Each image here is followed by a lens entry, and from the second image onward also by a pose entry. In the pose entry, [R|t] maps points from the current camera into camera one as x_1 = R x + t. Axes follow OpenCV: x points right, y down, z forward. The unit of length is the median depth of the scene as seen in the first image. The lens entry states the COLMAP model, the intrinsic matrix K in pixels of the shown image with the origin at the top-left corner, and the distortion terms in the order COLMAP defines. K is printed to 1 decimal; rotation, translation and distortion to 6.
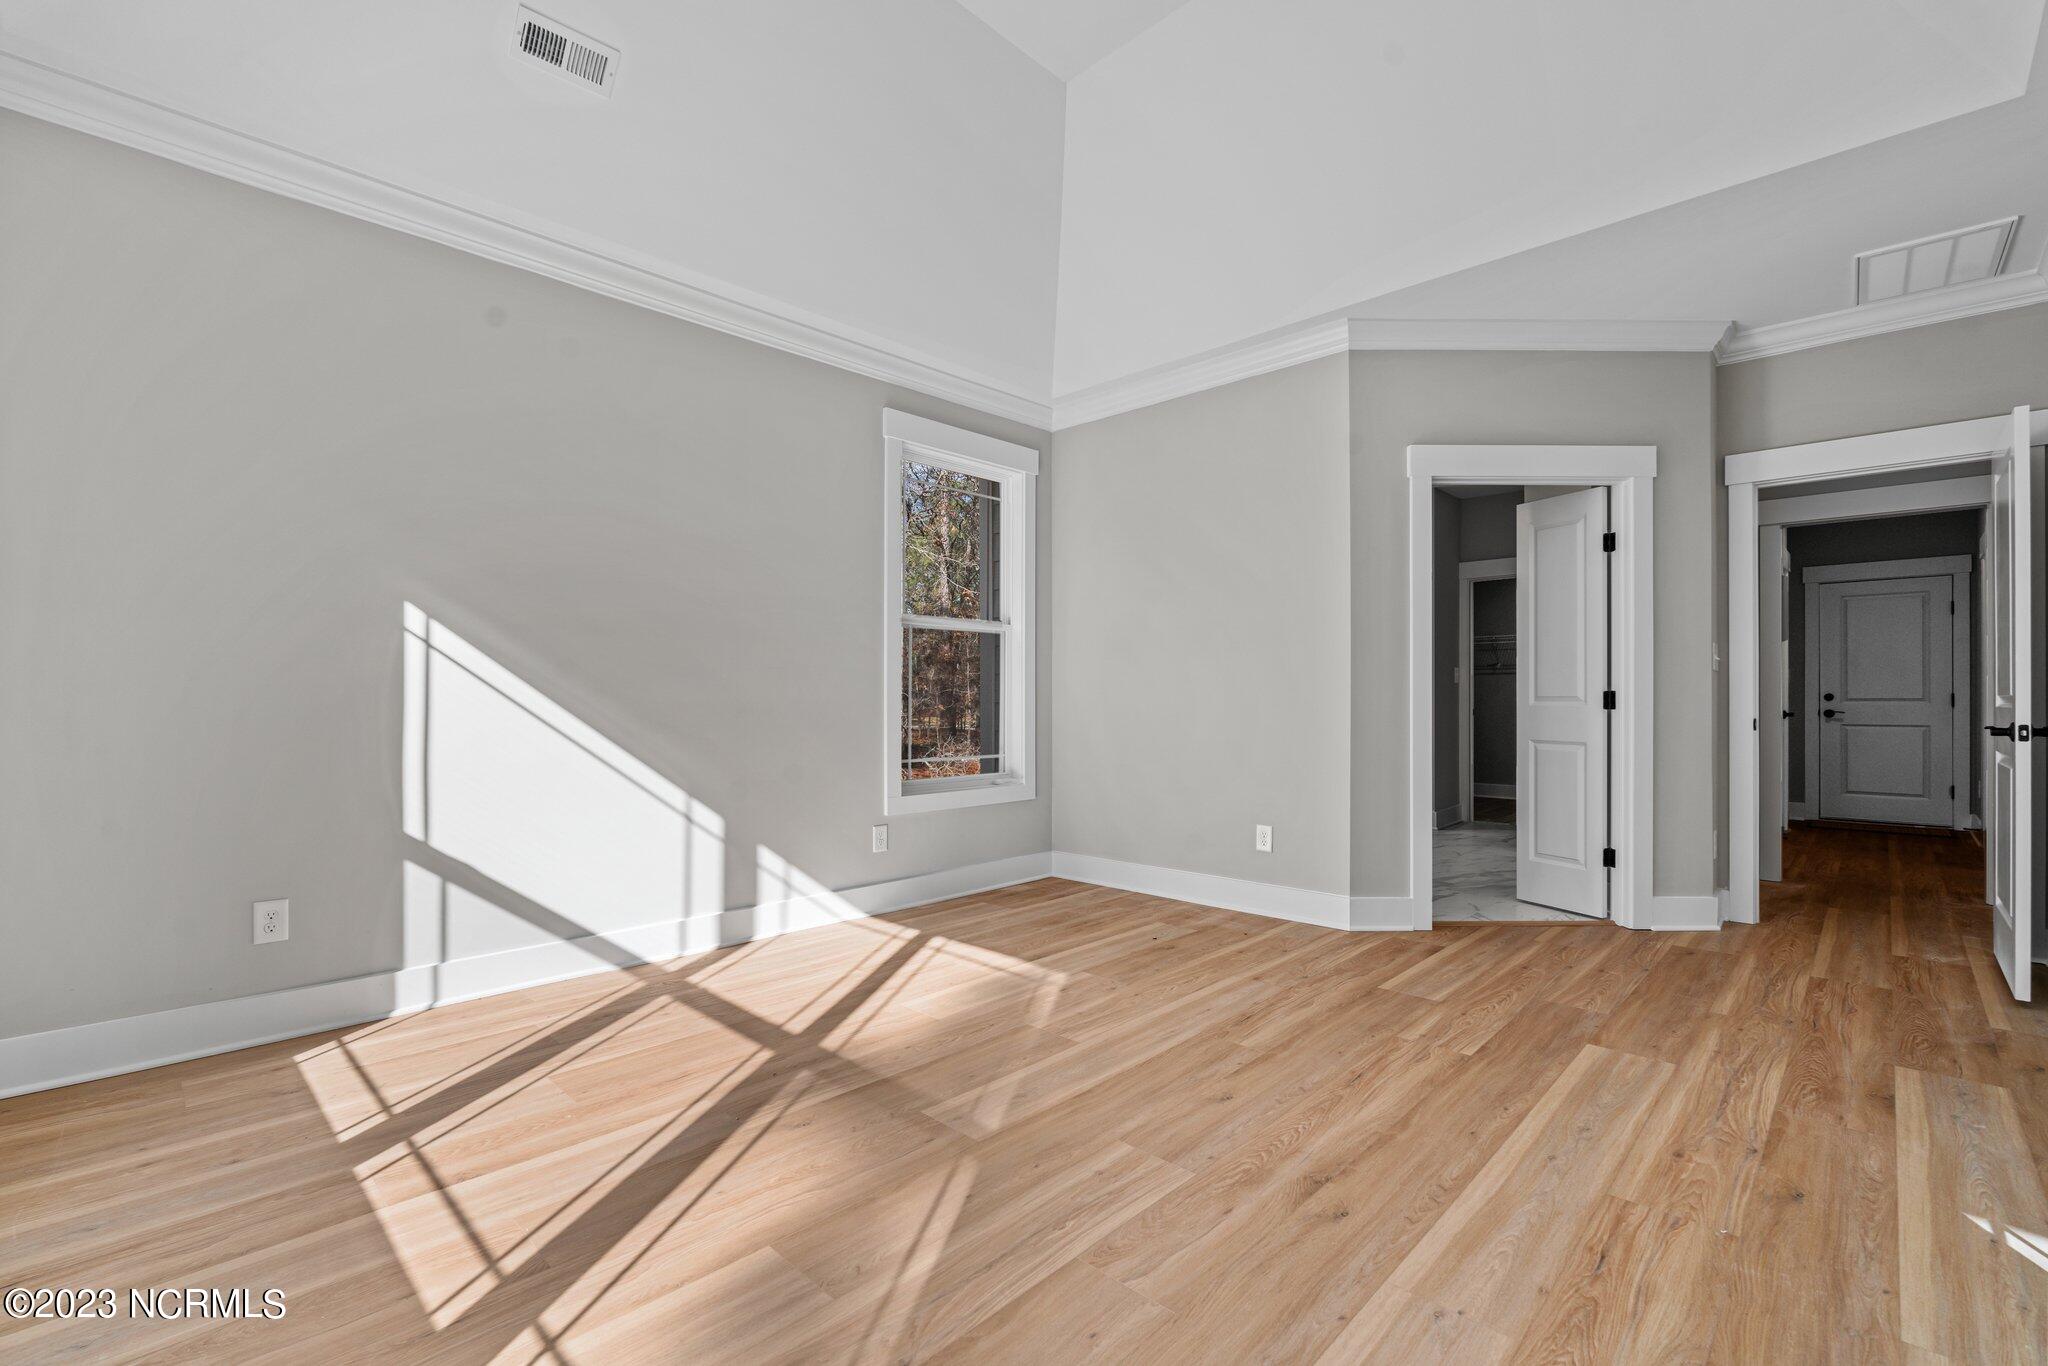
lens RADIAL K [[899.3, 0, 1021.3], [0, 899.3, 690.6], [0, 0, 1]] dist [-0.010907, 0.001751]
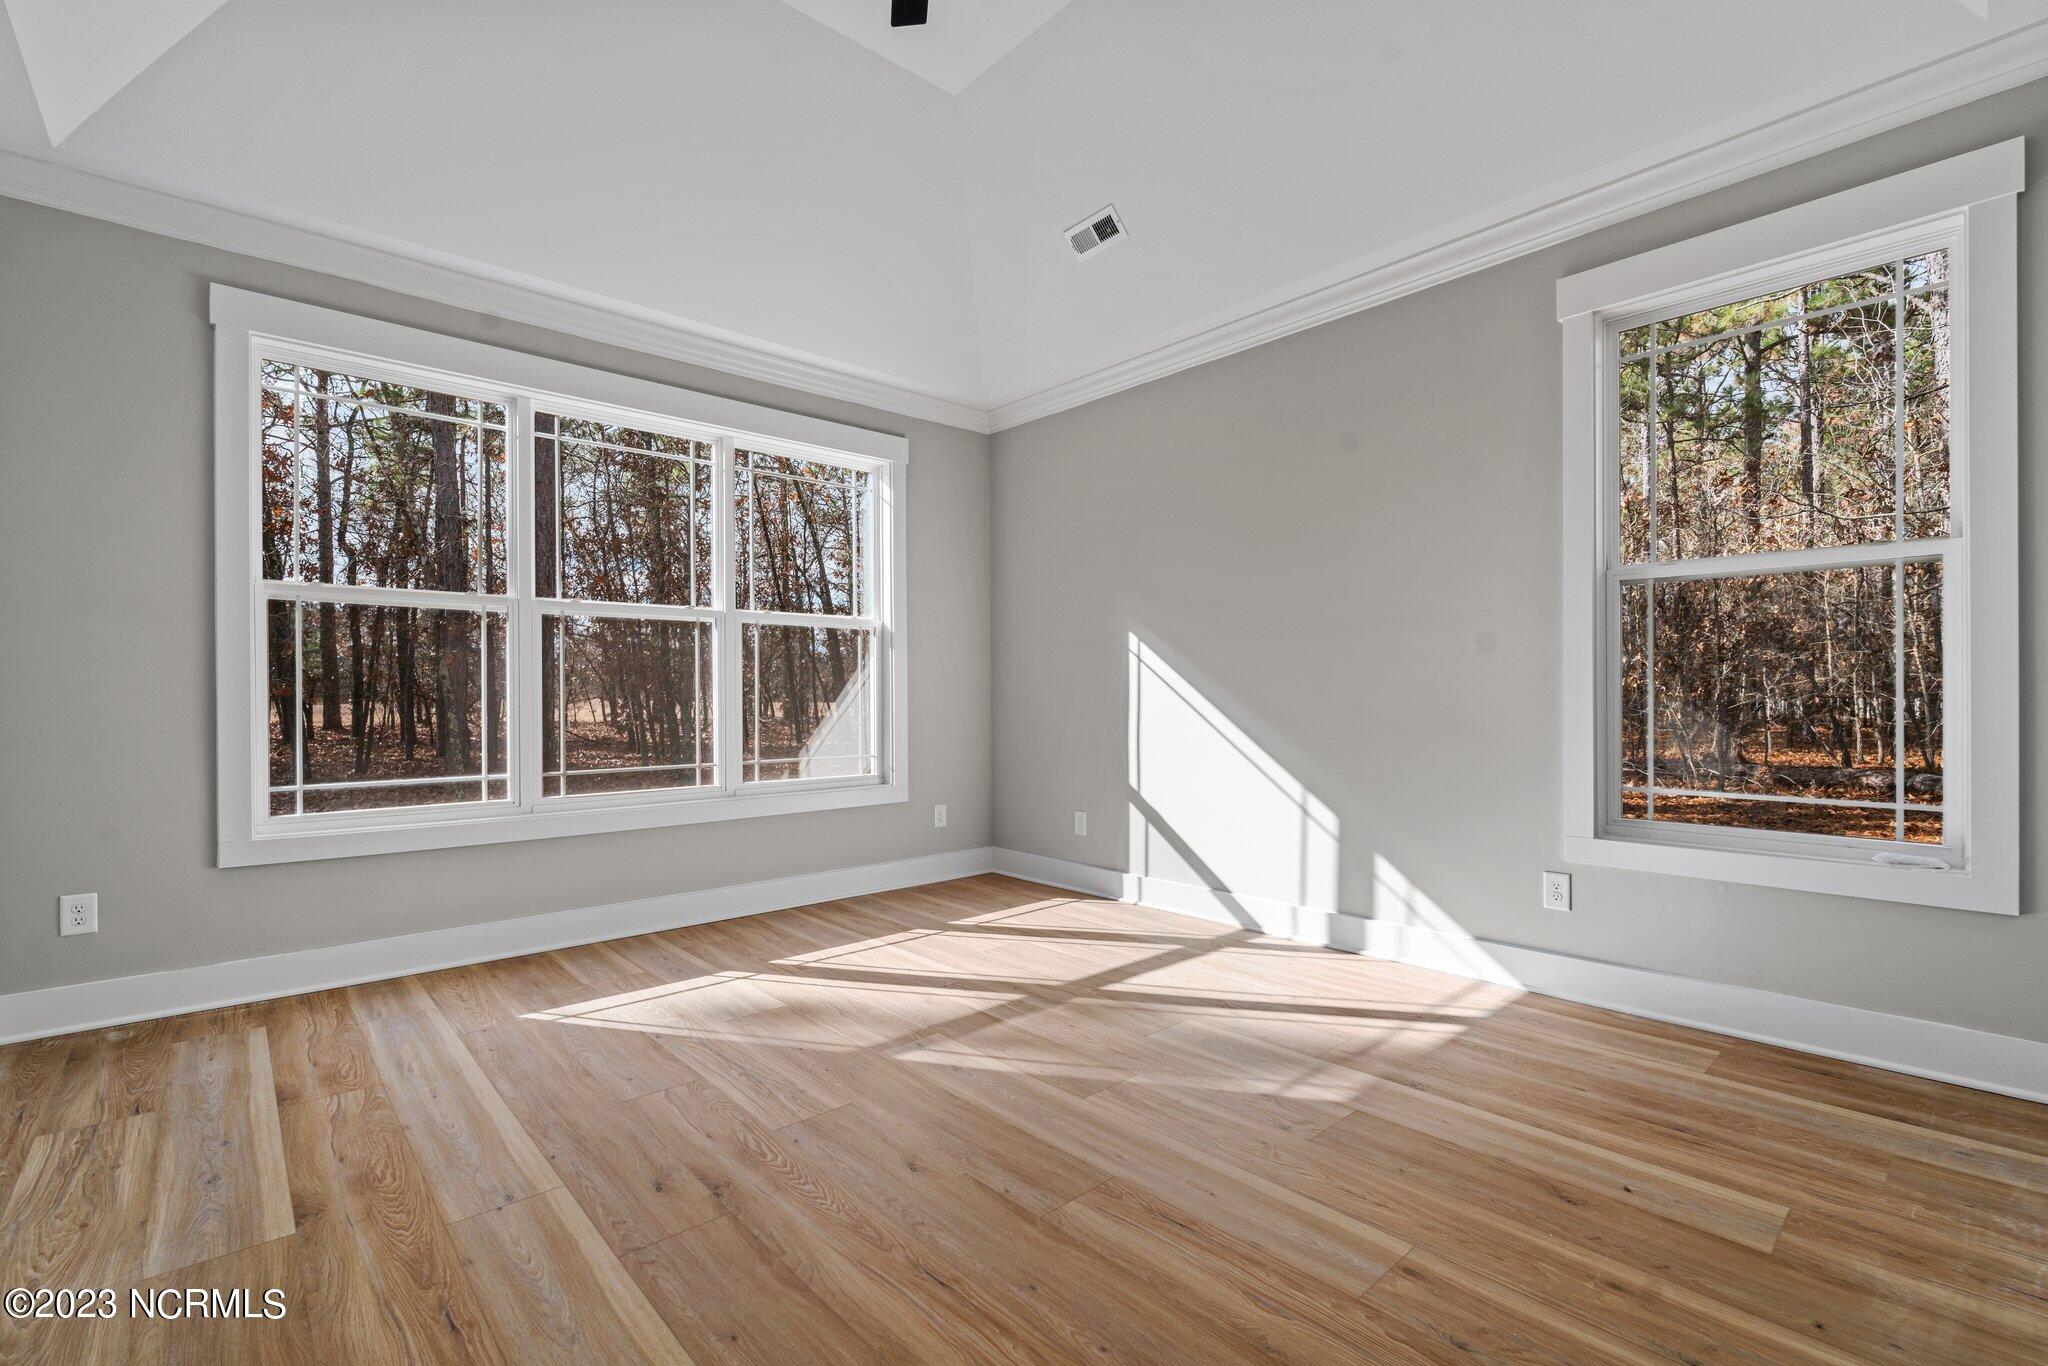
lens RADIAL K [[899.3, 0, 1018.6], [0, 899.3, 690.1], [0, 0, 1]] dist [-0.010907, 0.001751]
pose [[-0.072524, -0.006316, -0.997347, 0.819498], [0.014644, 0.999865, -0.007397, 0.007769], [0.997259, -0.015141, -0.072421, 0.892833]]
